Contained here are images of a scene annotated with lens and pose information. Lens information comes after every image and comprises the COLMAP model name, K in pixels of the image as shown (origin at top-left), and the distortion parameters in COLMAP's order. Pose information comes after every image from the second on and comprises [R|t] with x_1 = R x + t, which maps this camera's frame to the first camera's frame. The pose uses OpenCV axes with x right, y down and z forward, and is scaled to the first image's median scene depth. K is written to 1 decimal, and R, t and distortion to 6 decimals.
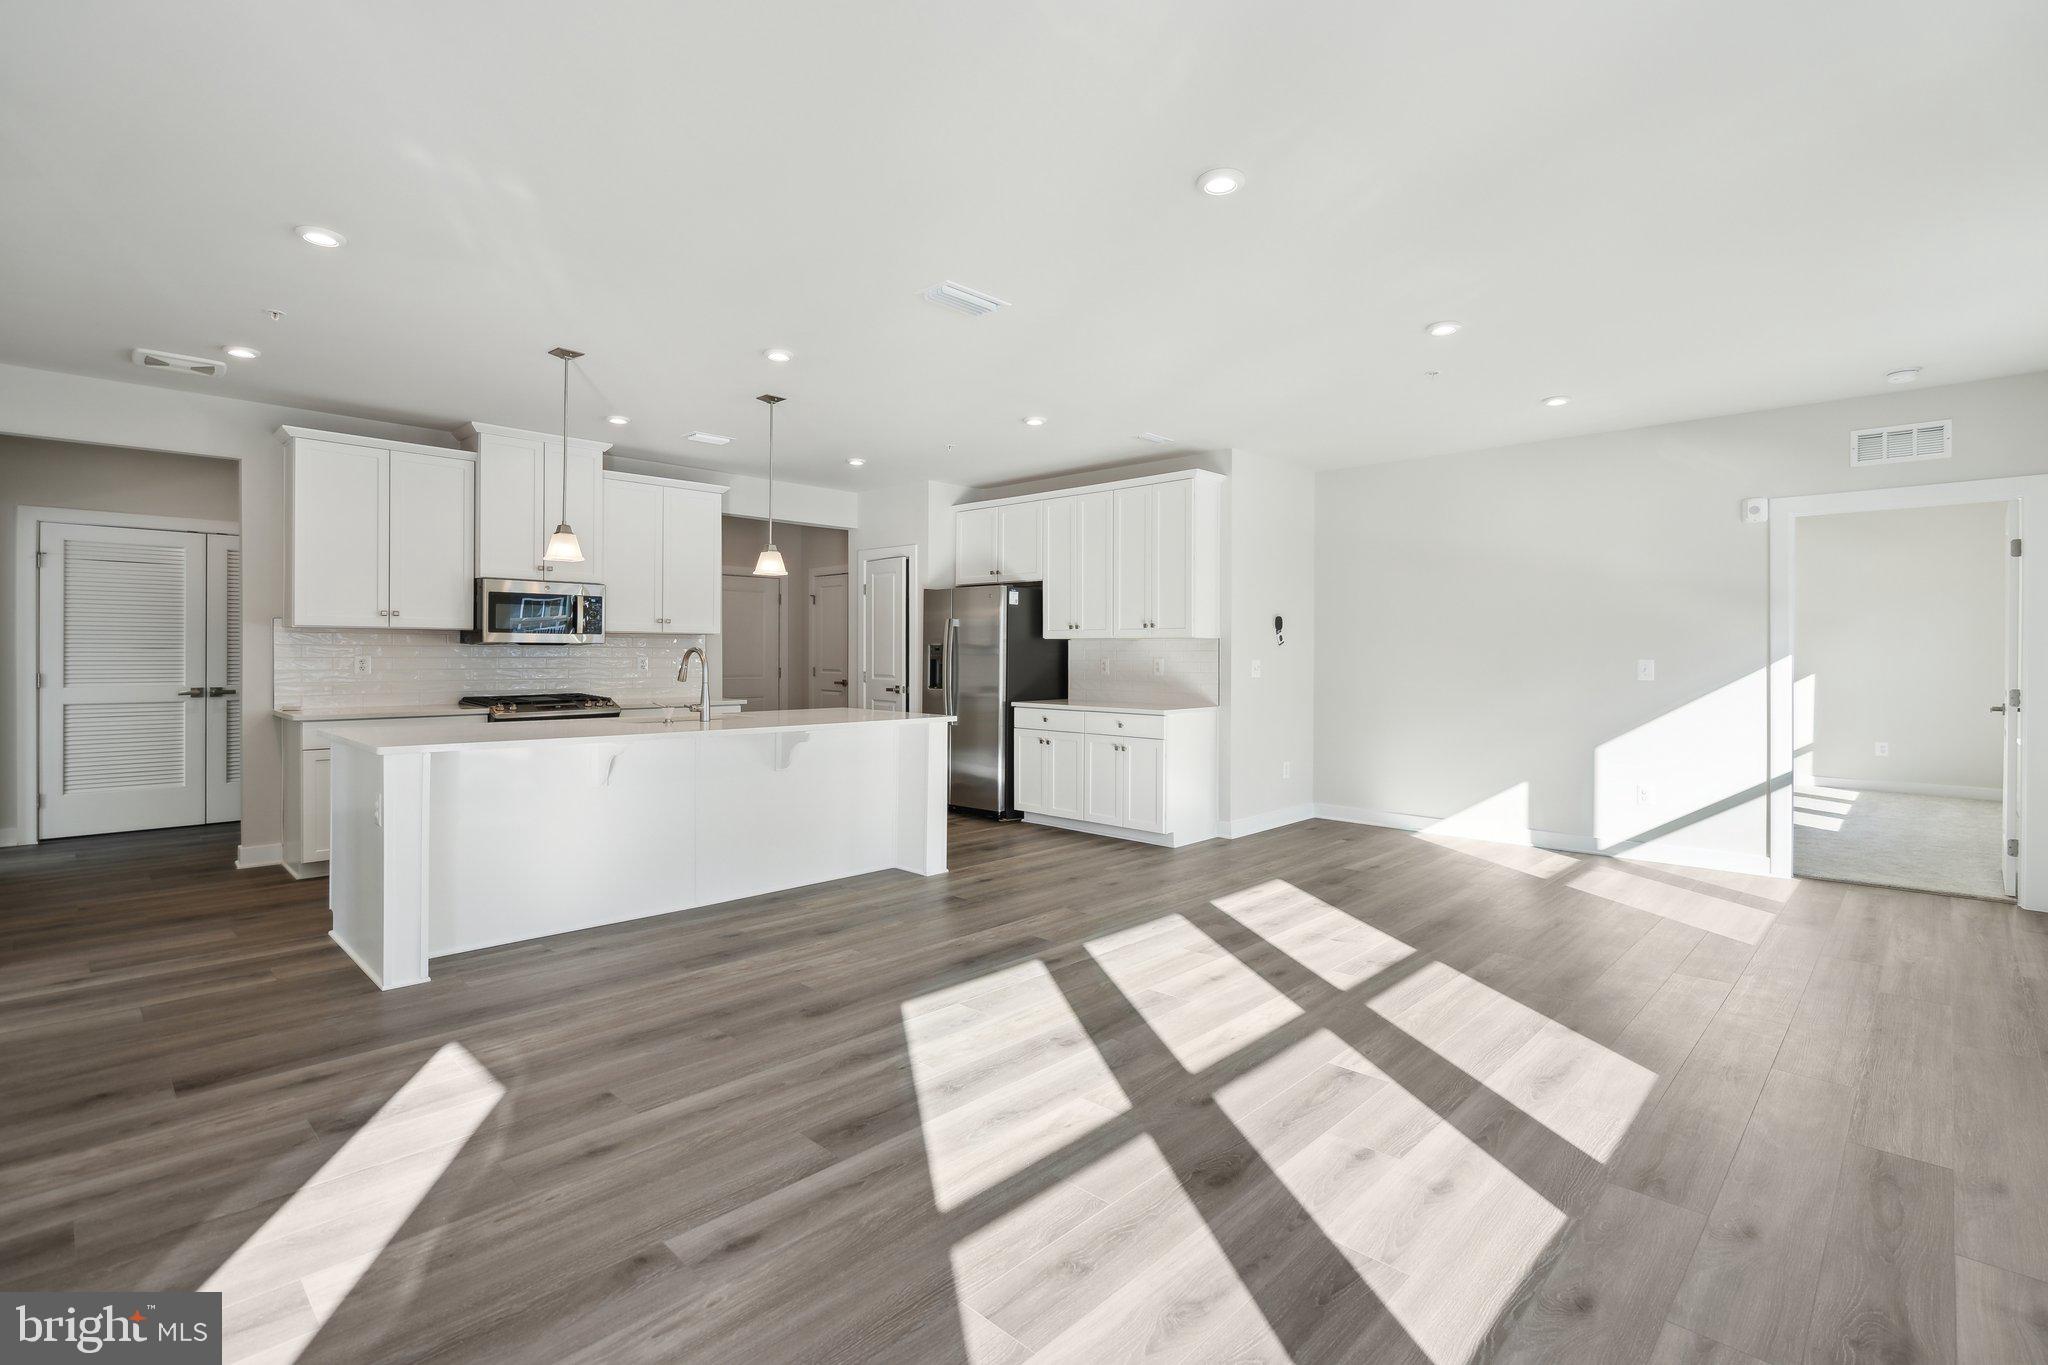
lens RADIAL K [[951.0, 0, 1031.0], [0, 951.0, 654.8], [0, 0, 1]] dist [-0.004760, 0.000253]
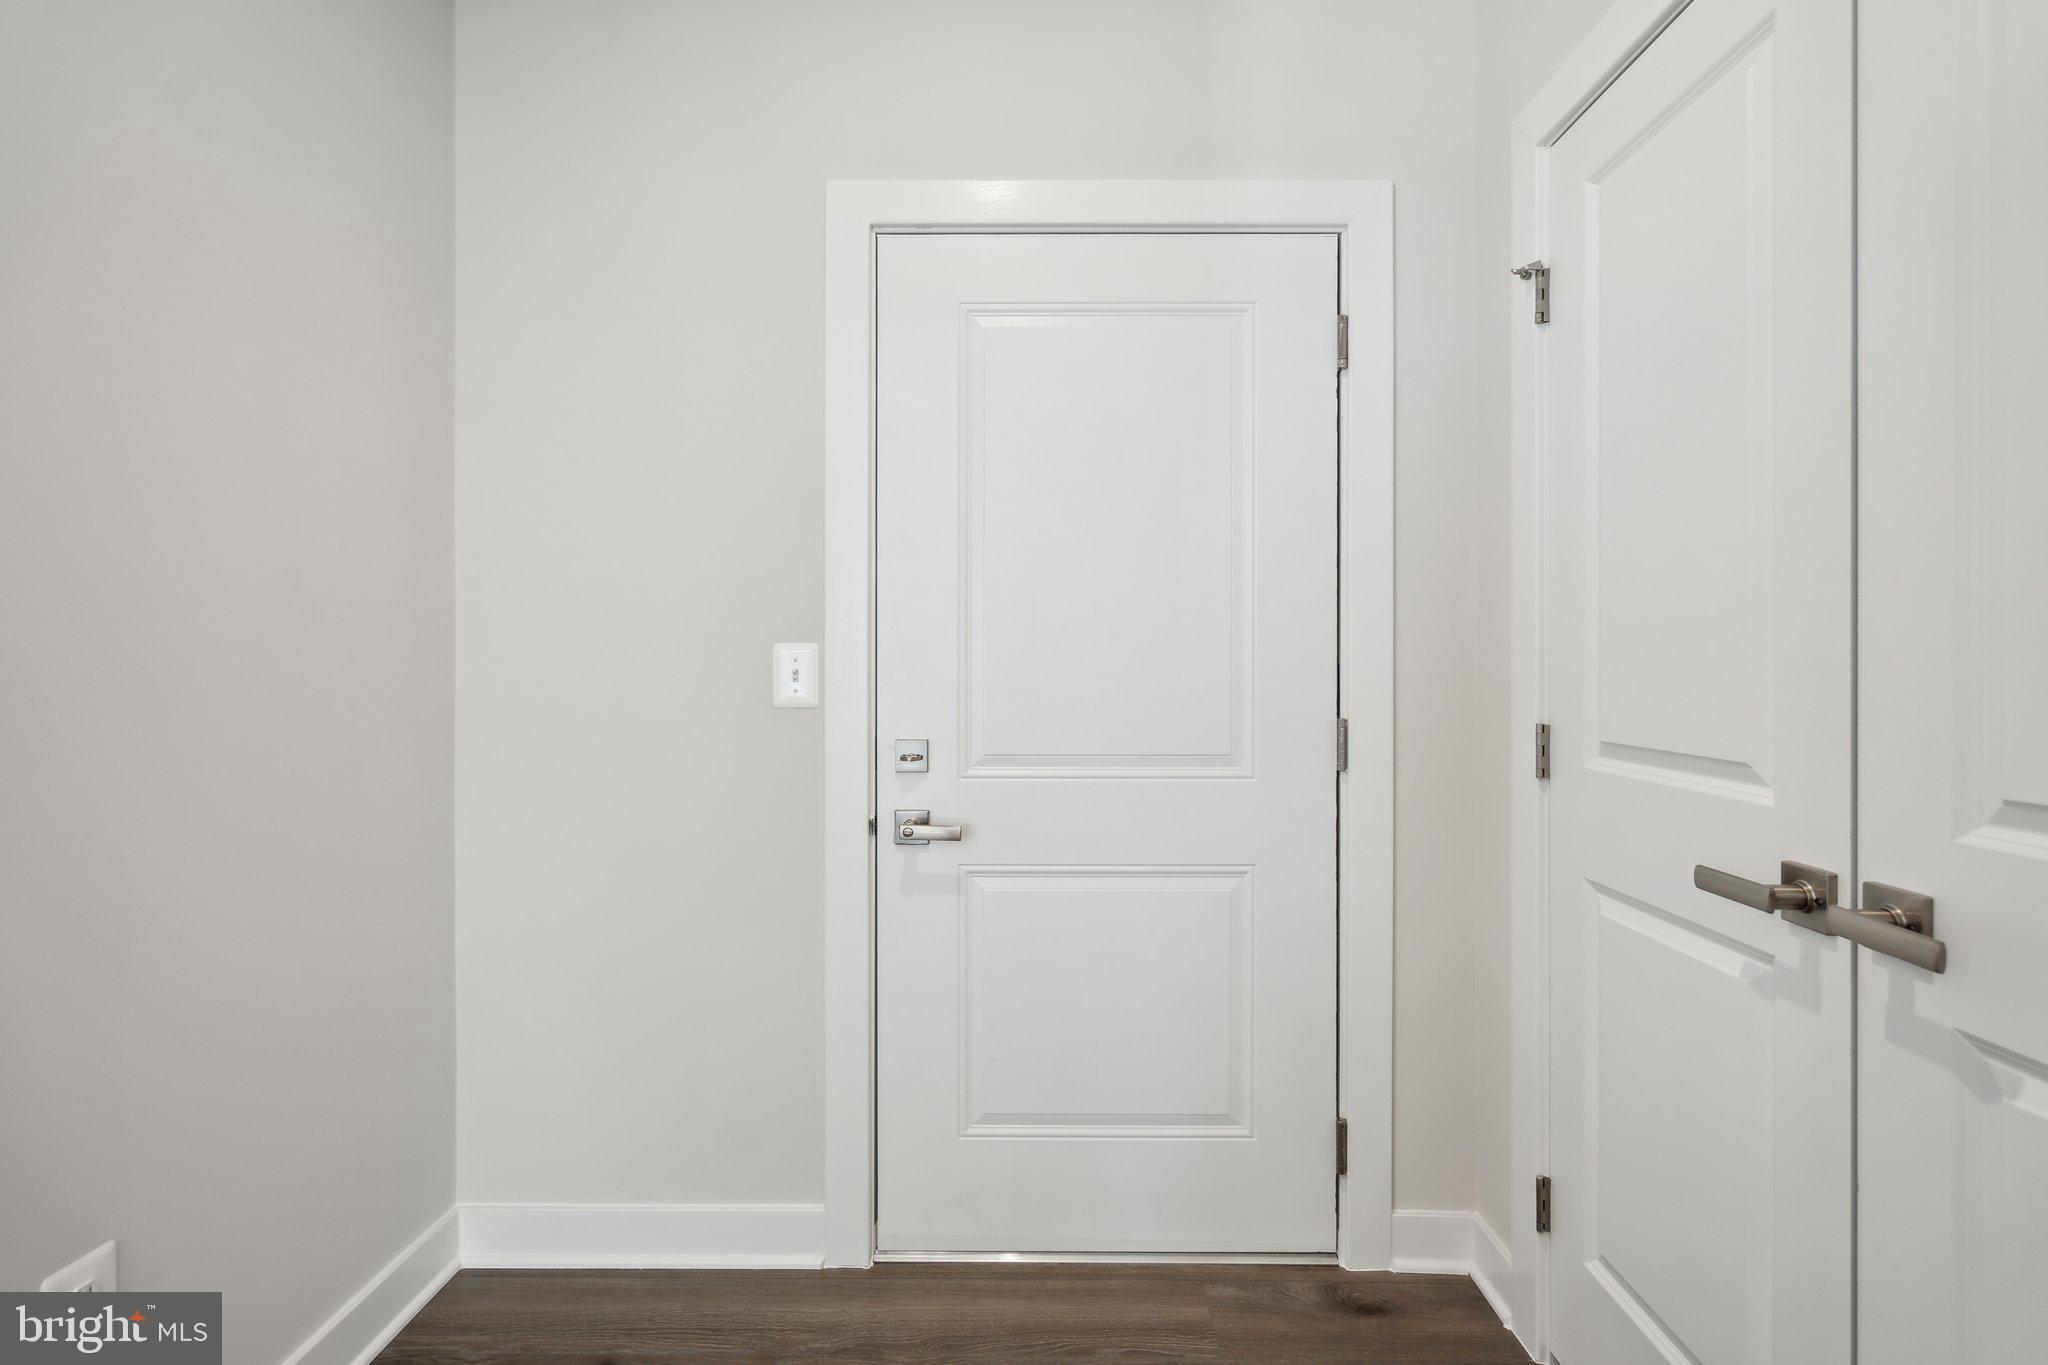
lens RADIAL K [[959.8, 0, 1038.7], [0, 959.8, 665.8], [0, 0, 1]] dist [-0.006800, 0.000538]
pose [[0.687101, -0.002453, -0.726558, -0.309181], [-0.000753, 0.999991, -0.004088, 0.006383], [0.726561, 0.003355, 0.687093, 1.507830]]
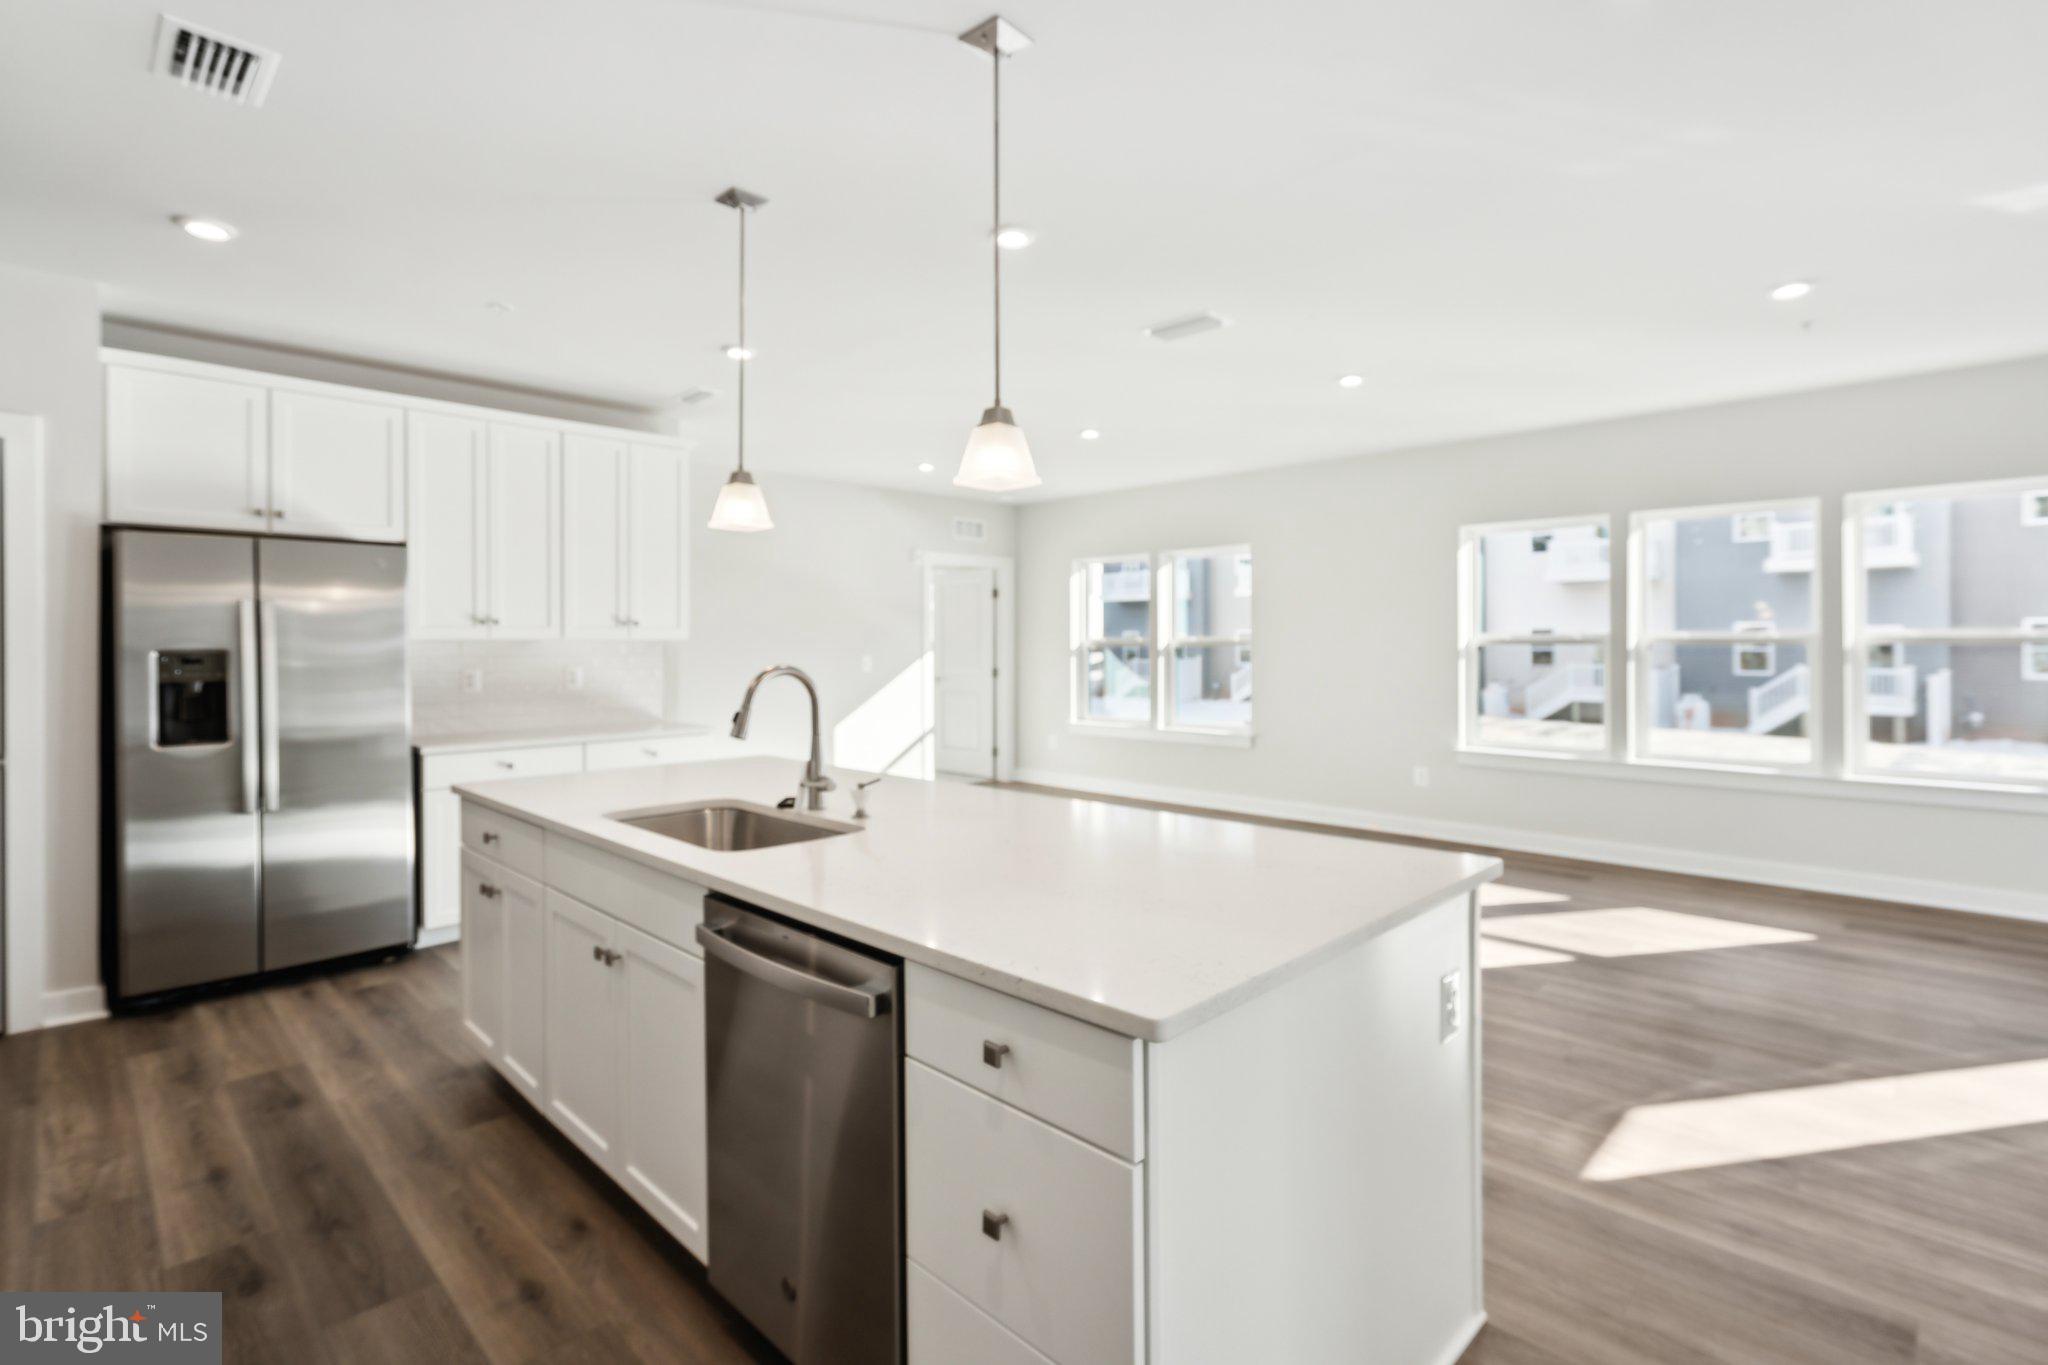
lens RADIAL K [[955.8, 0, 1023.1], [0, 955.8, 648.0], [0, 0, 1]] dist [-0.000010, 0.000778]
pose [[0.013709, -0.008402, 0.999871, -0.754776], [0.008010, 0.999934, 0.008292, -0.017072], [-0.999874, 0.007895, 0.013775, 0.780228]]
